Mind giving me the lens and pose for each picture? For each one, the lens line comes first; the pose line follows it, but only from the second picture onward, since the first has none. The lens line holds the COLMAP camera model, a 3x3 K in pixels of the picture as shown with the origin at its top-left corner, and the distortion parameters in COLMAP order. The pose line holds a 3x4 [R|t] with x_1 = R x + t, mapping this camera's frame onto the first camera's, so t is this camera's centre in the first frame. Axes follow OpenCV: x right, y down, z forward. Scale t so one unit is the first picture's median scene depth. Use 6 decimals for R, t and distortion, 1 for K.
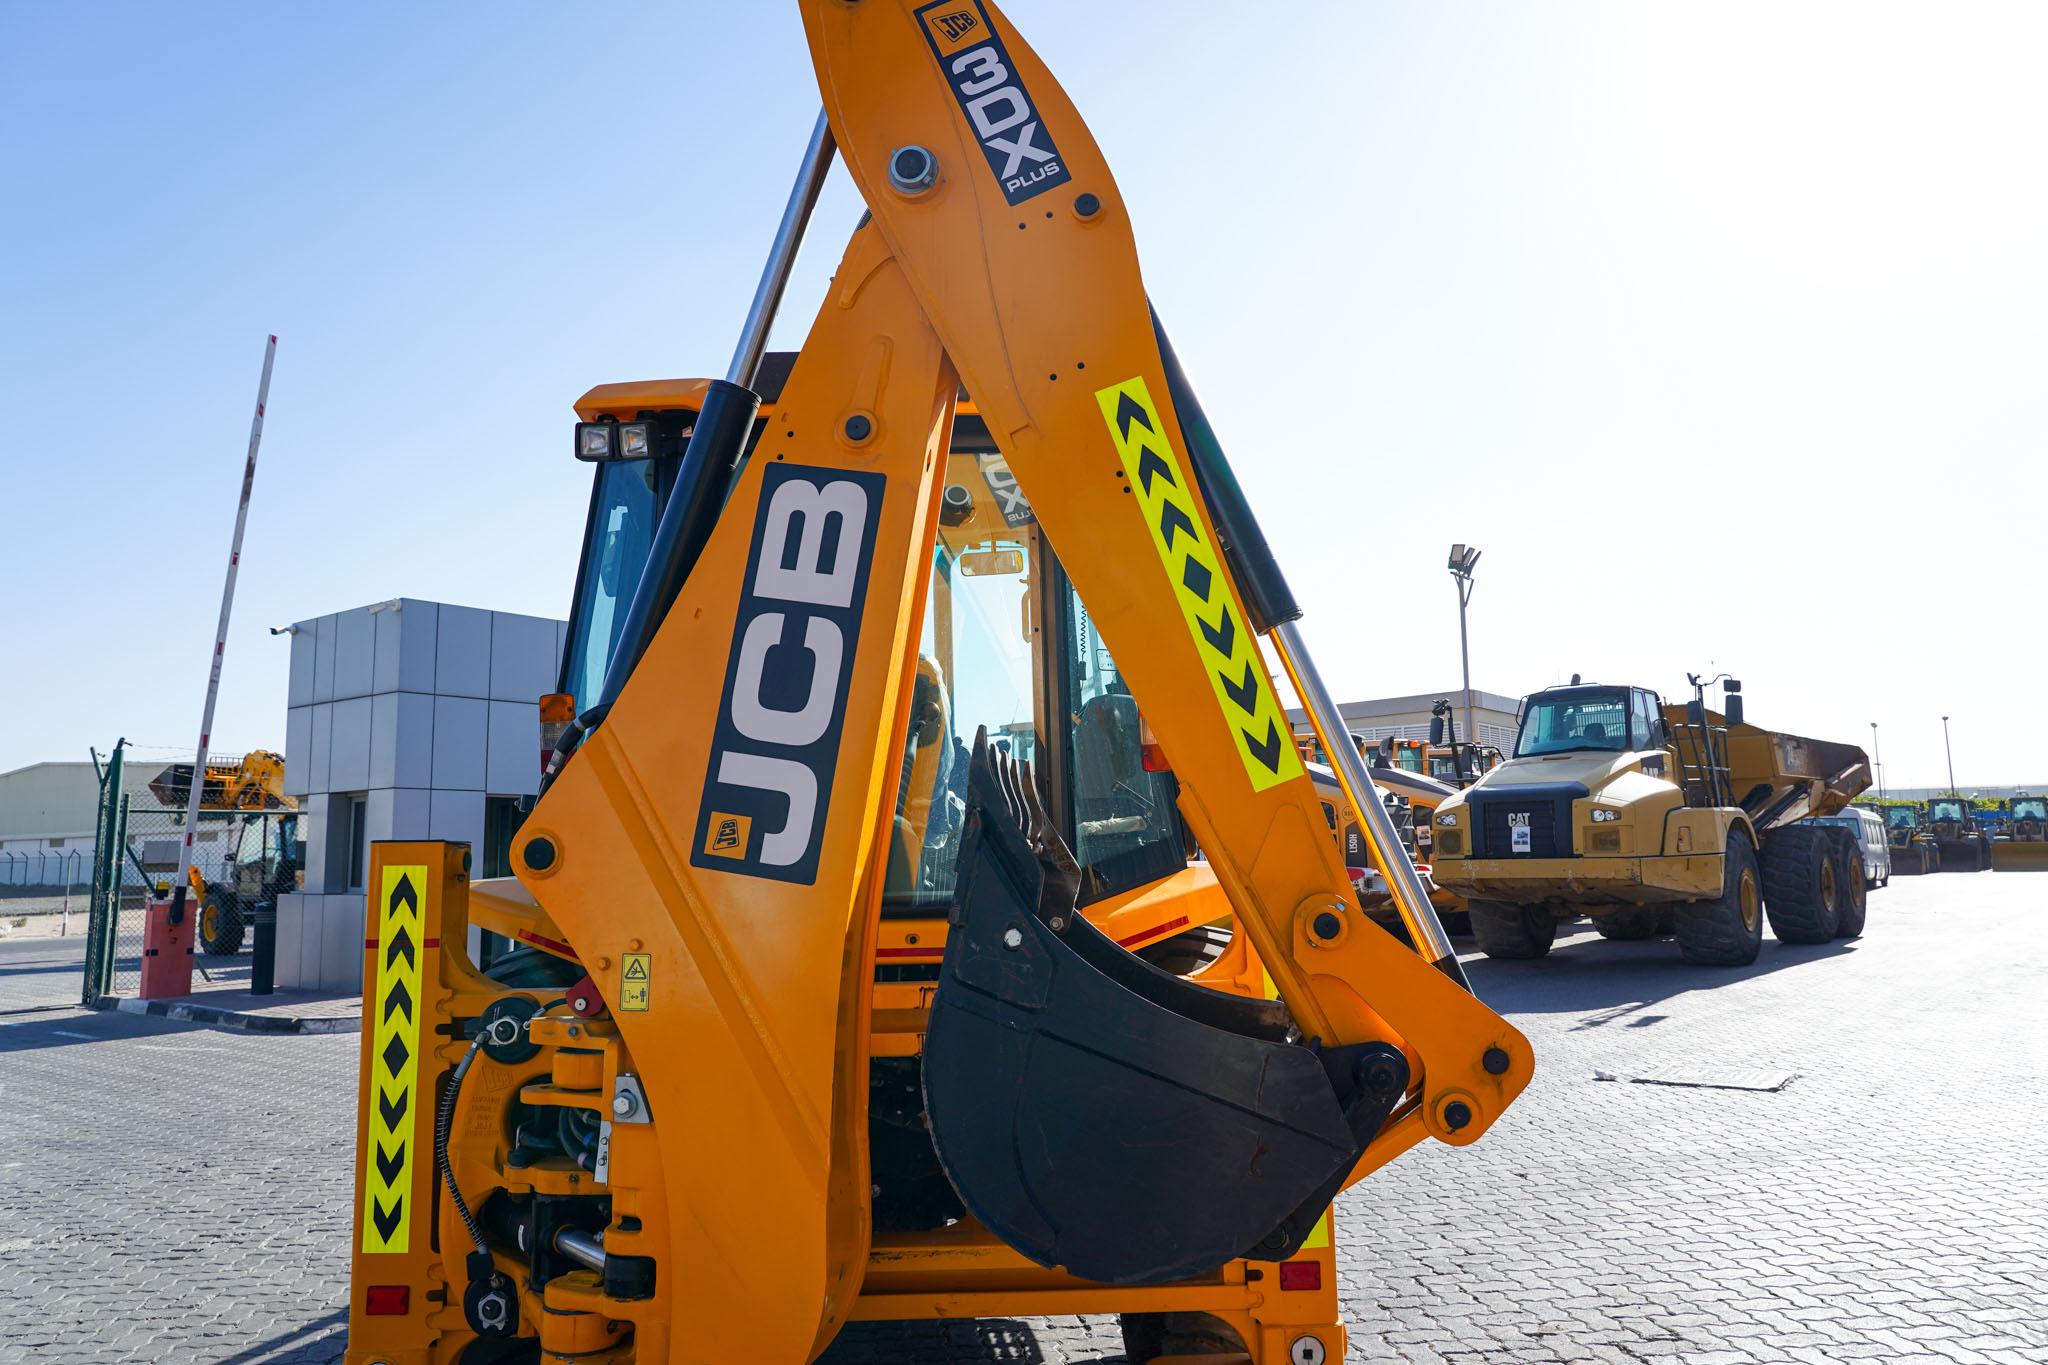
lens RADIAL K [[1416.3, 0, 1027.9], [0, 1416.3, 670.9], [0, 0, 1]] dist [-0.020071, 0.007976]
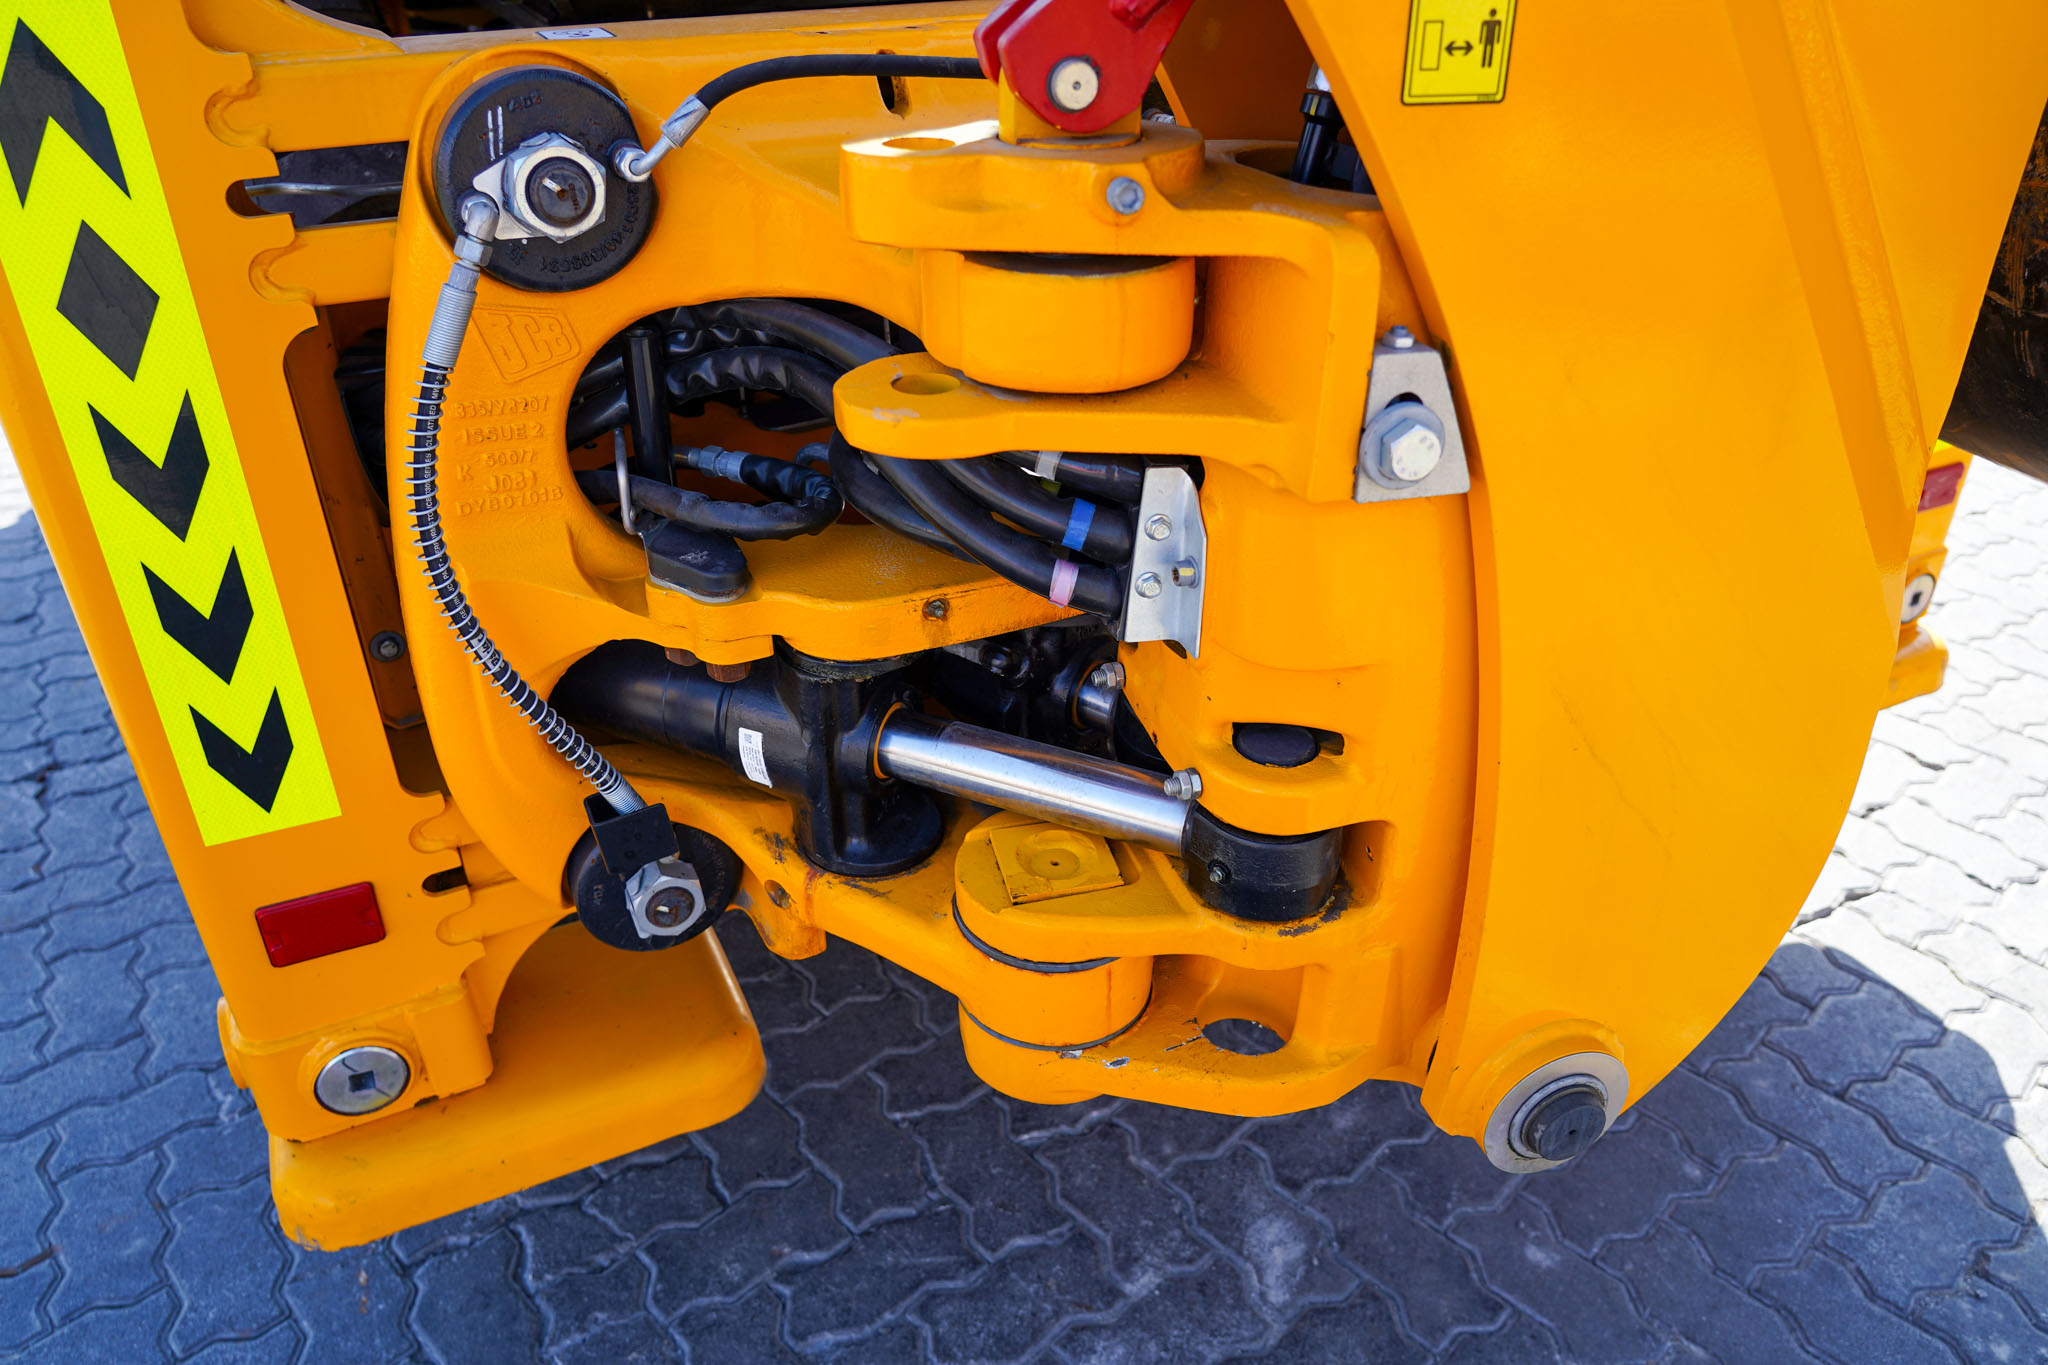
lens RADIAL K [[1501.9, 0, 1024.0], [0, 1501.9, 682.5], [0, 0, 1]] dist [-0.006116, -0.002481]
pose [[0.921739, -0.197810, 0.333569, -0.413681], [-0.047724, 0.795740, 0.603755, 0.145894], [-0.384863, -0.572424, 0.724024, 0.690177]]
